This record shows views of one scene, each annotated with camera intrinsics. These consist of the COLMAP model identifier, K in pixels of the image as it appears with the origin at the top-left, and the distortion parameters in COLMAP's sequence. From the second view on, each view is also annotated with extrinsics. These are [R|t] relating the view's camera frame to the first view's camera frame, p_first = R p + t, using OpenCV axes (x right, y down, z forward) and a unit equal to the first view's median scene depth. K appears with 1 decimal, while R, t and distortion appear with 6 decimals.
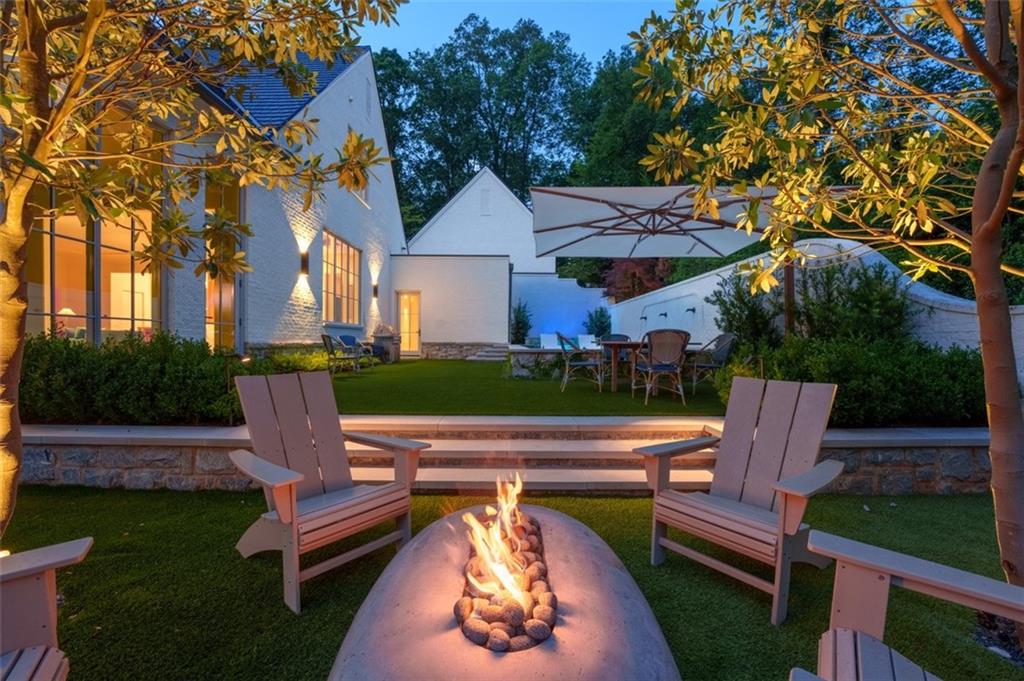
lens RADIAL K [[419.6, 0, 498.9], [0, 419.6, 350.9], [0, 0, 1]] dist [-0.030549, 0.000058]
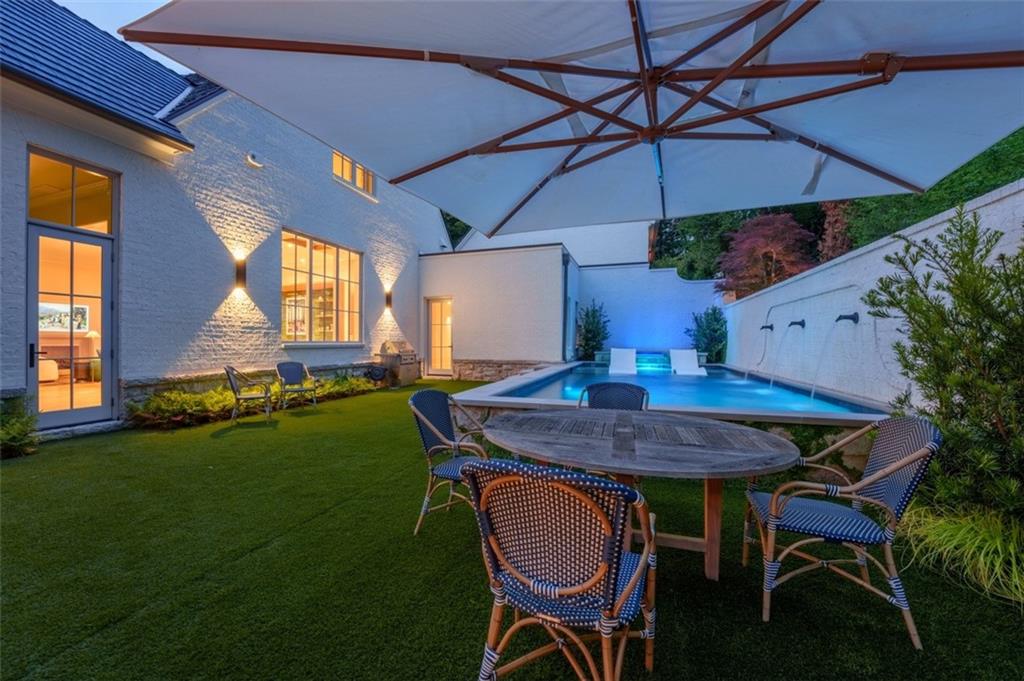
lens RADIAL K [[419.6, 0, 467.2], [0, 419.6, 343.7], [0, 0, 1]] dist [-0.030549, 0.000058]
pose [[0.923962, -0.002017, -0.382480, 0.176958], [-0.003763, 0.999890, -0.014363, -0.045099], [0.382467, 0.014710, 0.923852, 0.295263]]
